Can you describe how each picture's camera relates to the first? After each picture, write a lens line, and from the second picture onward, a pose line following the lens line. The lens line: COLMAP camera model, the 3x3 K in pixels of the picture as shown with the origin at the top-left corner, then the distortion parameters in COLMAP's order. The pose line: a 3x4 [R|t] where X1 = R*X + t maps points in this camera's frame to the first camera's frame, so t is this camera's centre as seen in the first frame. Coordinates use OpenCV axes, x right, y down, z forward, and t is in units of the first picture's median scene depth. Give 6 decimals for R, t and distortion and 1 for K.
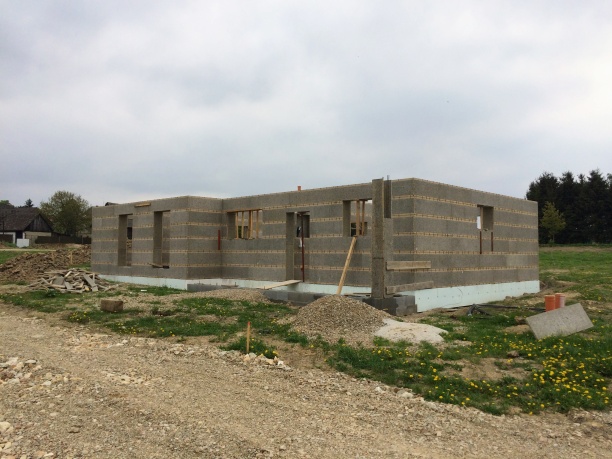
lens RADIAL K [[527.5, 0, 303.4], [0, 527.5, 229.2], [0, 0, 1]] dist [0.102717, -0.144806]
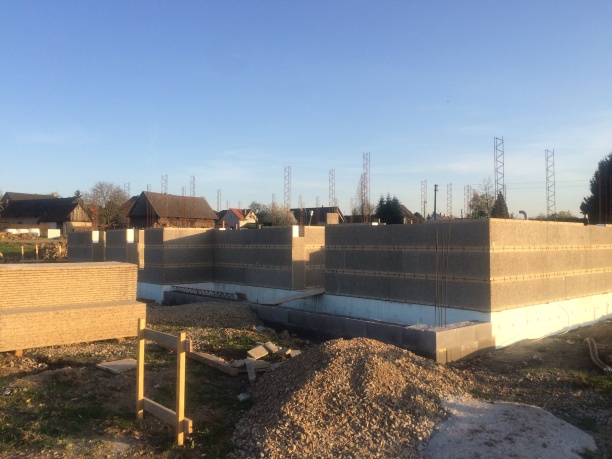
lens RADIAL K [[527.5, 0, 303.4], [0, 527.5, 229.2], [0, 0, 1]] dist [0.102717, -0.144806]
pose [[0.996327, -0.009568, -0.085098, 0.039090], [0.011559, 0.999670, 0.022939, 0.003691], [0.084851, -0.023838, 0.996108, 0.295062]]
